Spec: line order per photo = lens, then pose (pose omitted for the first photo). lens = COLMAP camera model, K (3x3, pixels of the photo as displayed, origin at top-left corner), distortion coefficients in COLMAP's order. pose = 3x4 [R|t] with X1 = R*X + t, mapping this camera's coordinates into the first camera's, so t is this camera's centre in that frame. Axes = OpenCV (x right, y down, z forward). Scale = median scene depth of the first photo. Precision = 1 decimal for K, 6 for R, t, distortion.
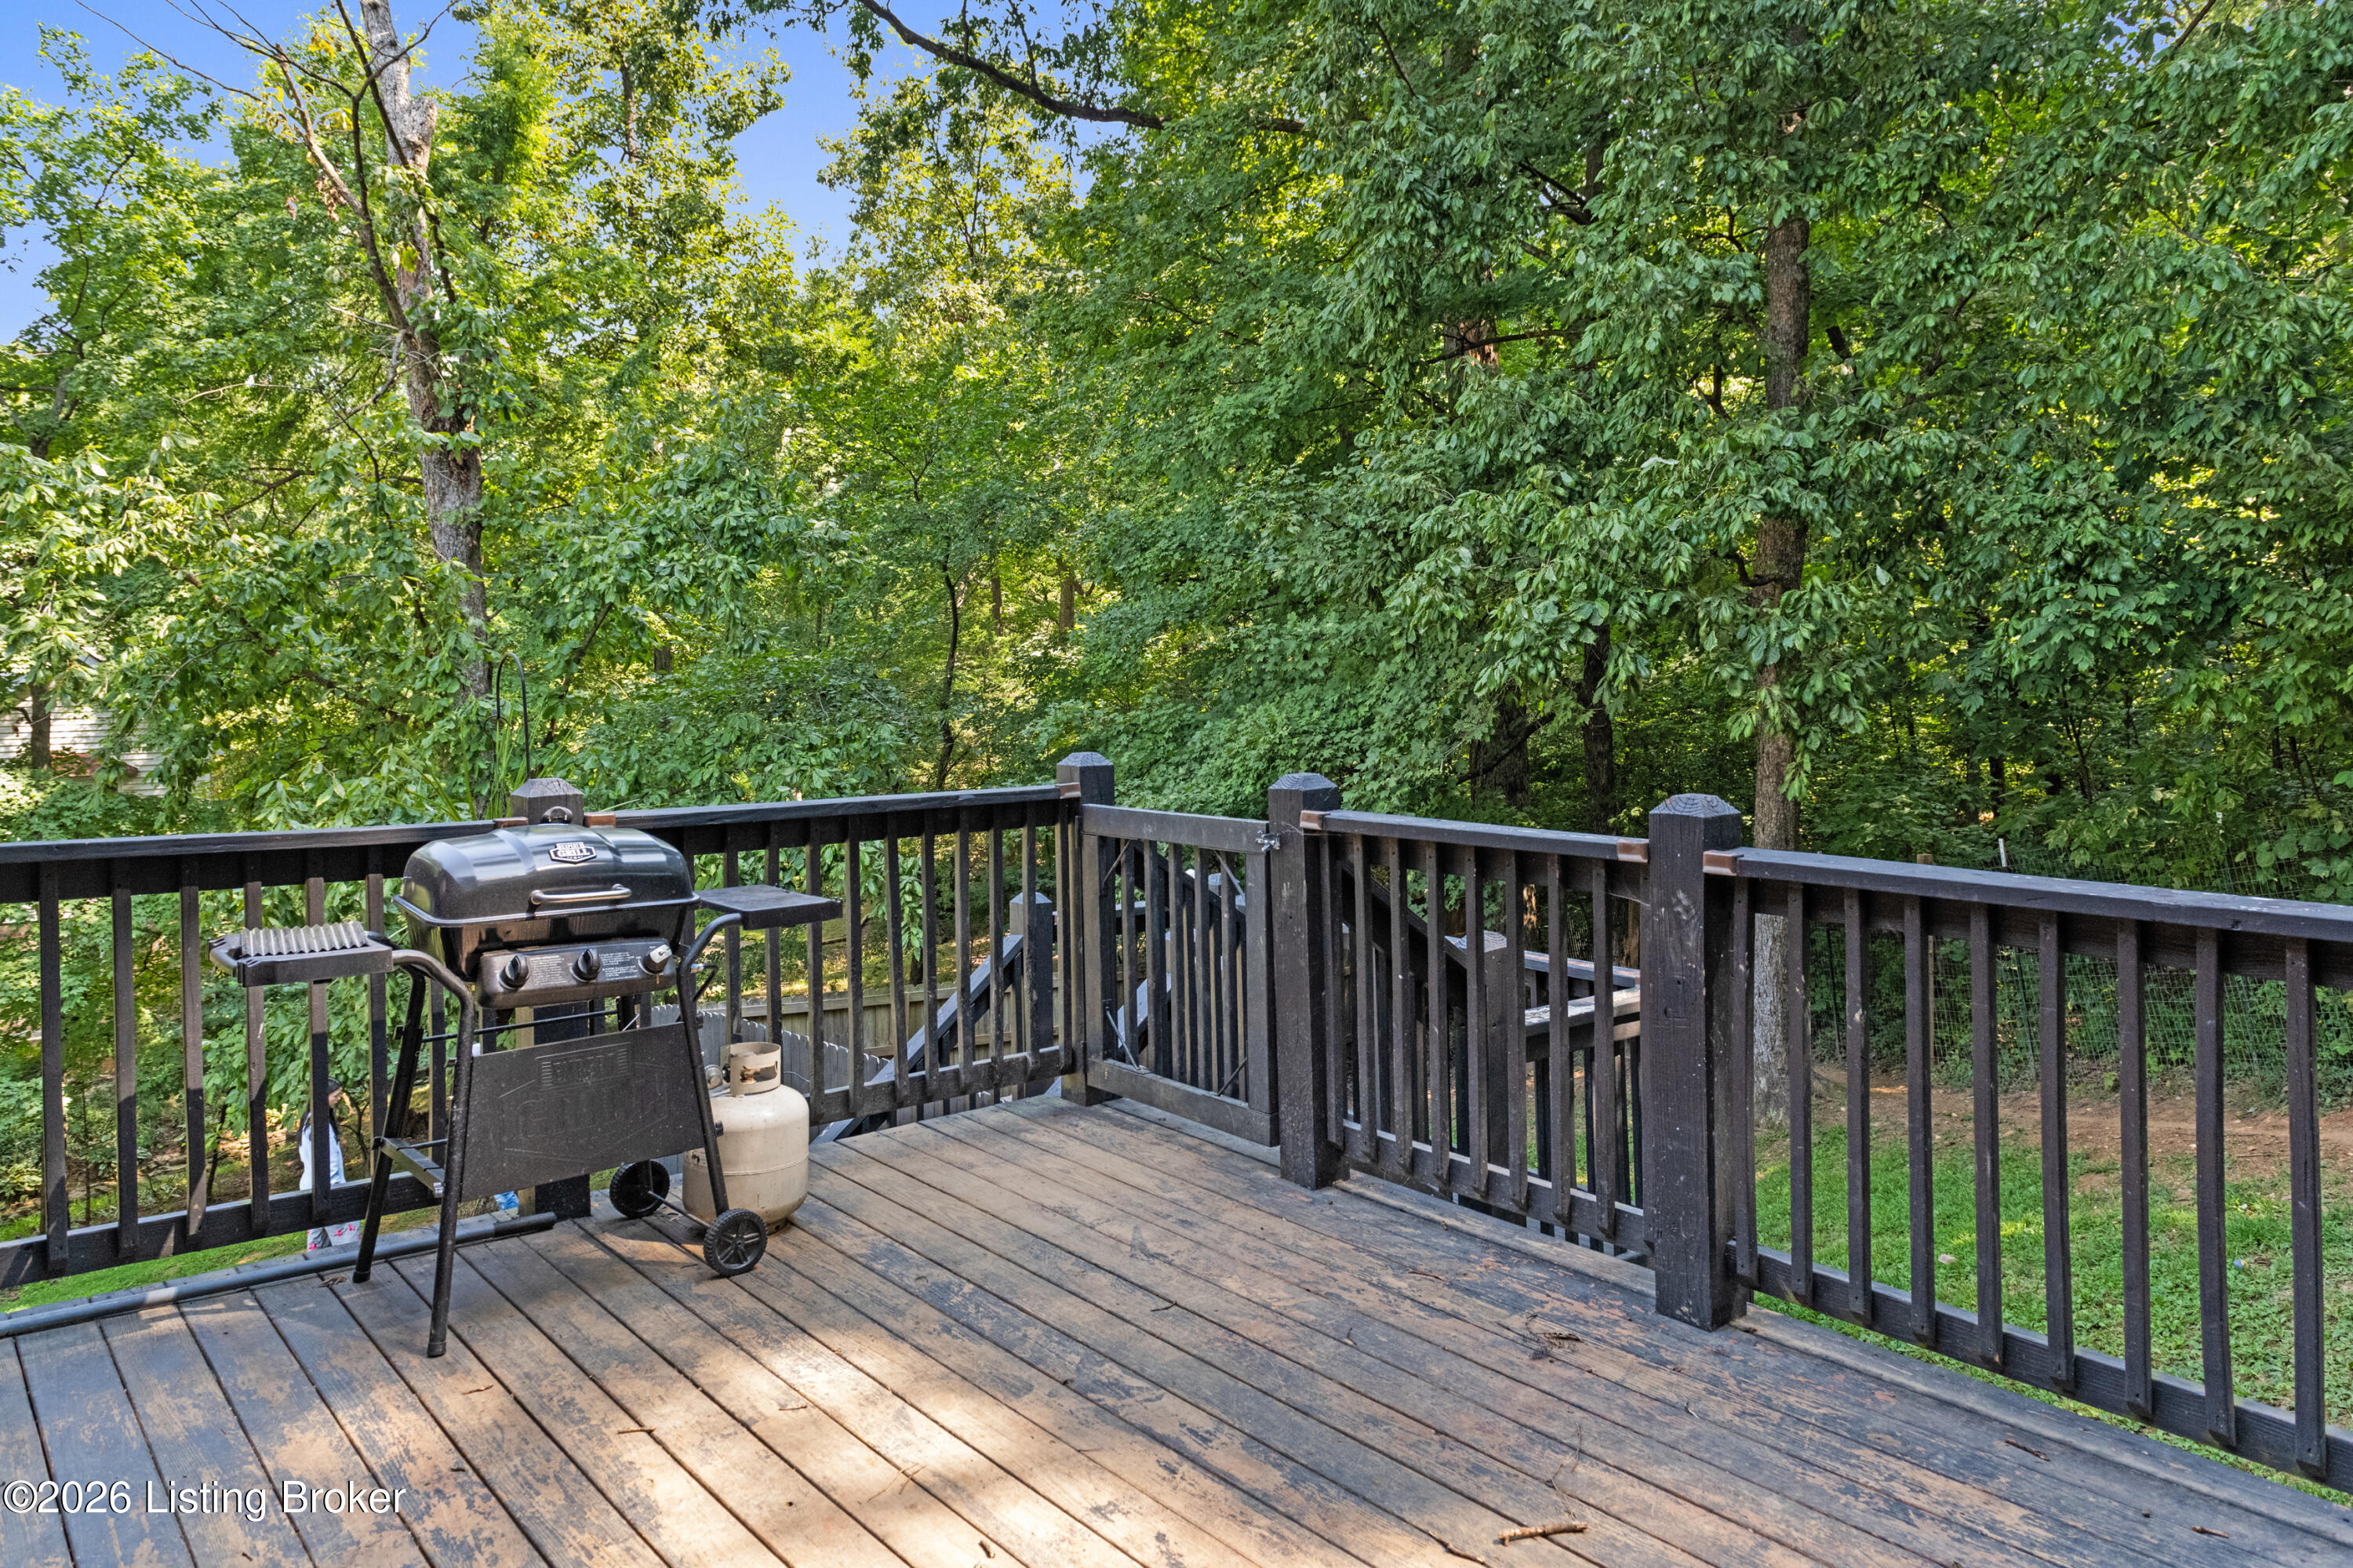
lens RADIAL K [[1614.1, 0, 1170.3], [0, 1614.1, 682.1], [0, 0, 1]] dist [0.045406, -0.000822]
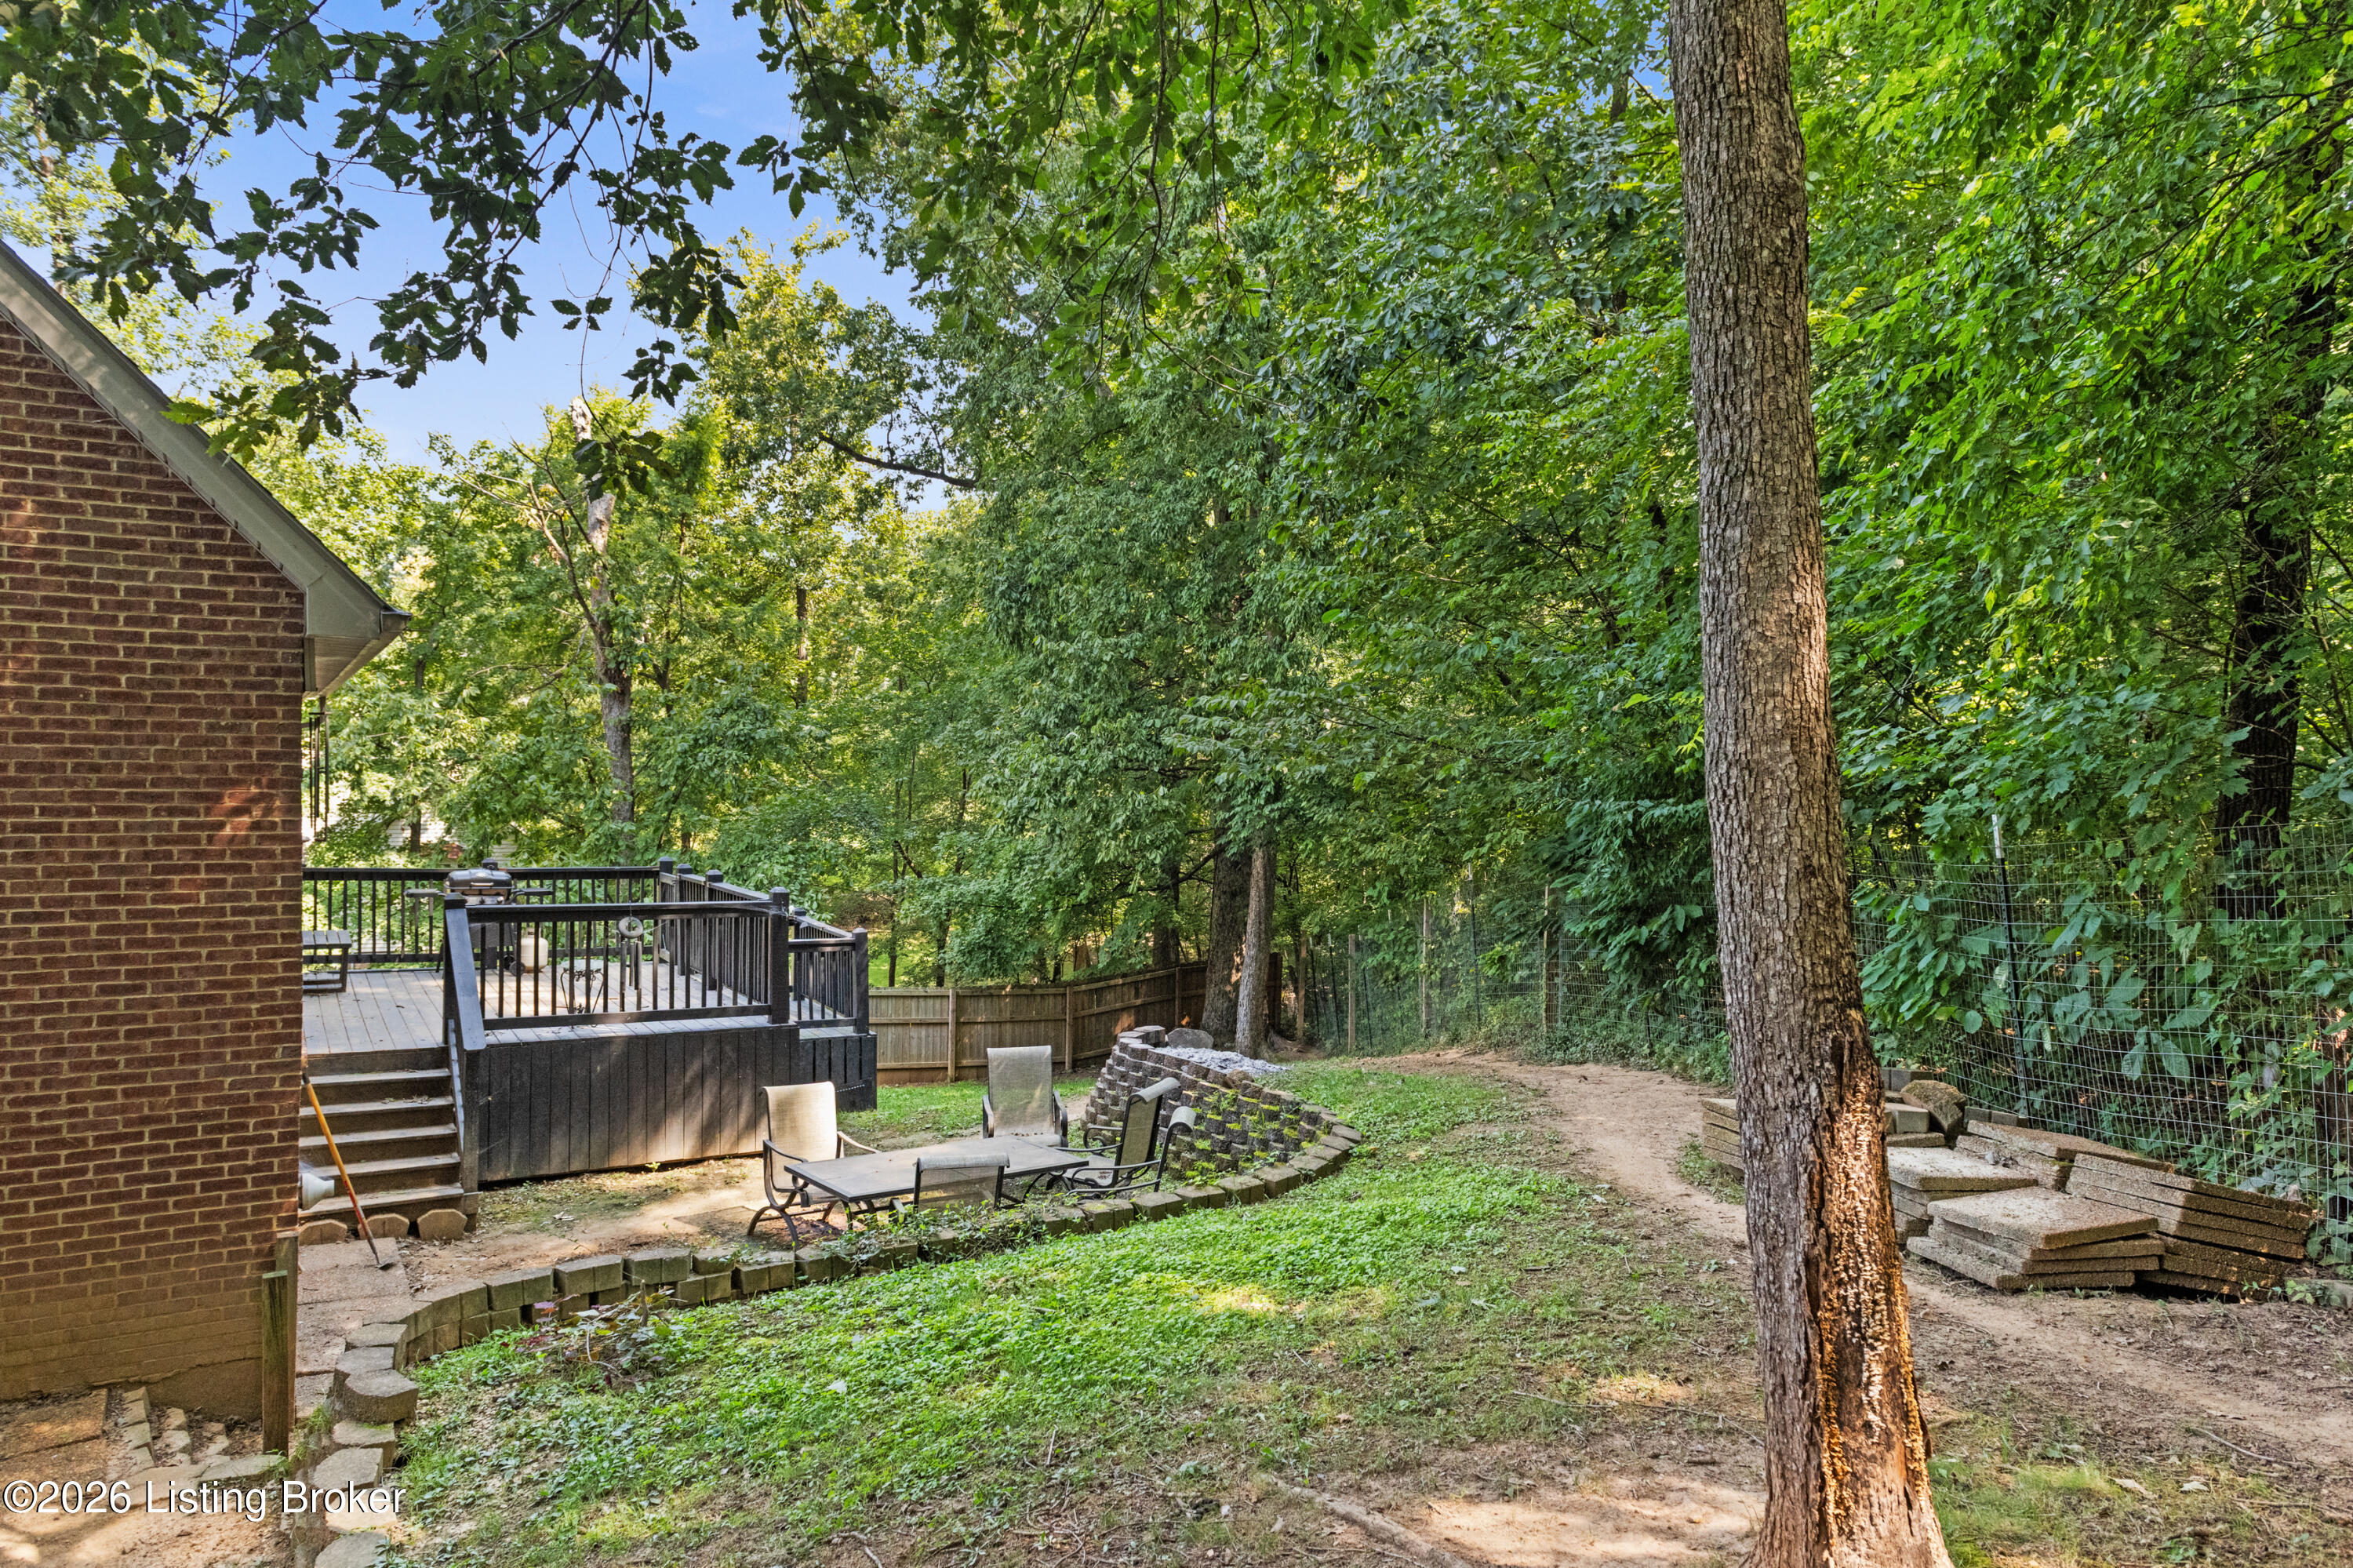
lens RADIAL K [[1609.1, 0, 1202.5], [0, 1609.1, 783.4], [0, 0, 1]] dist [0.036688, 0.000736]
pose [[0.985450, 0.024183, -0.168238, 0.430211], [-0.025838, 0.999637, -0.007654, -0.028970], [0.167992, 0.011890, 0.985717, -0.563727]]
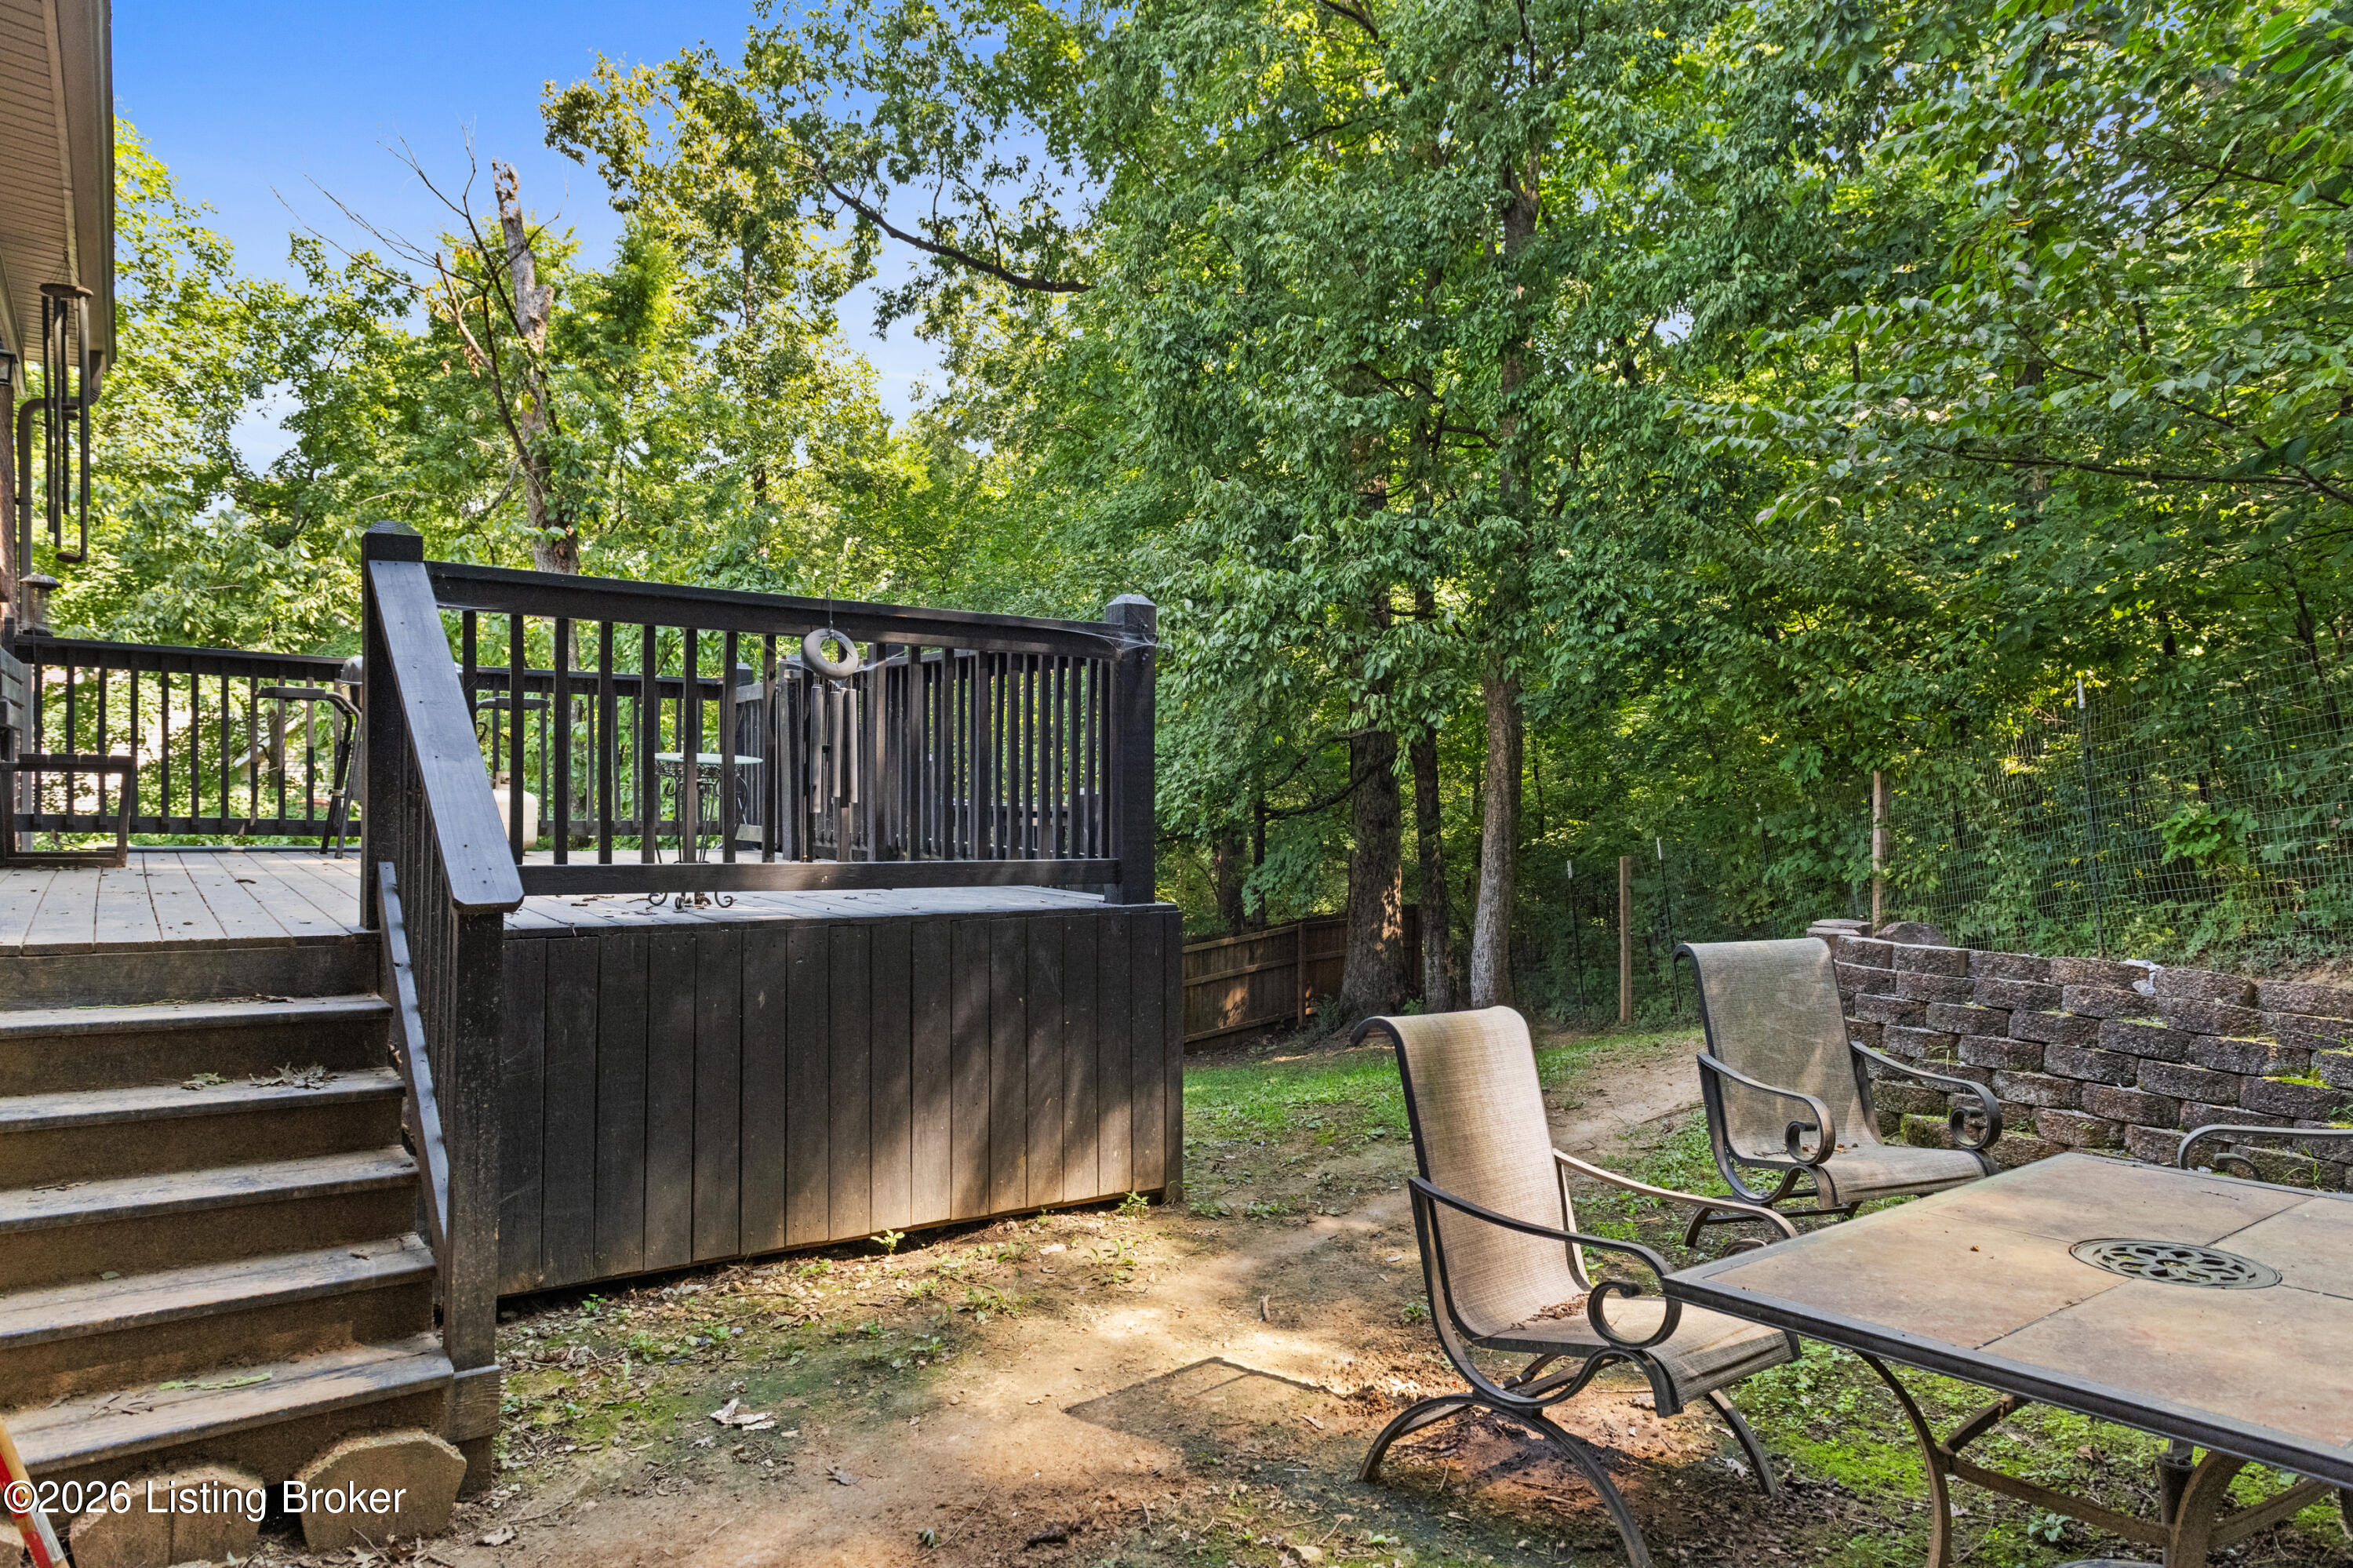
lens RADIAL K [[1576.5, 0, 1176.5], [0, 1576.5, 784.0], [0, 0, 1]] dist [0.034380, -0.000927]
pose [[0.994282, 0.017118, -0.105407, 0.176450], [-0.018821, 0.999708, -0.015179, 0.055066], [0.105116, 0.017076, 0.994313, -0.206495]]
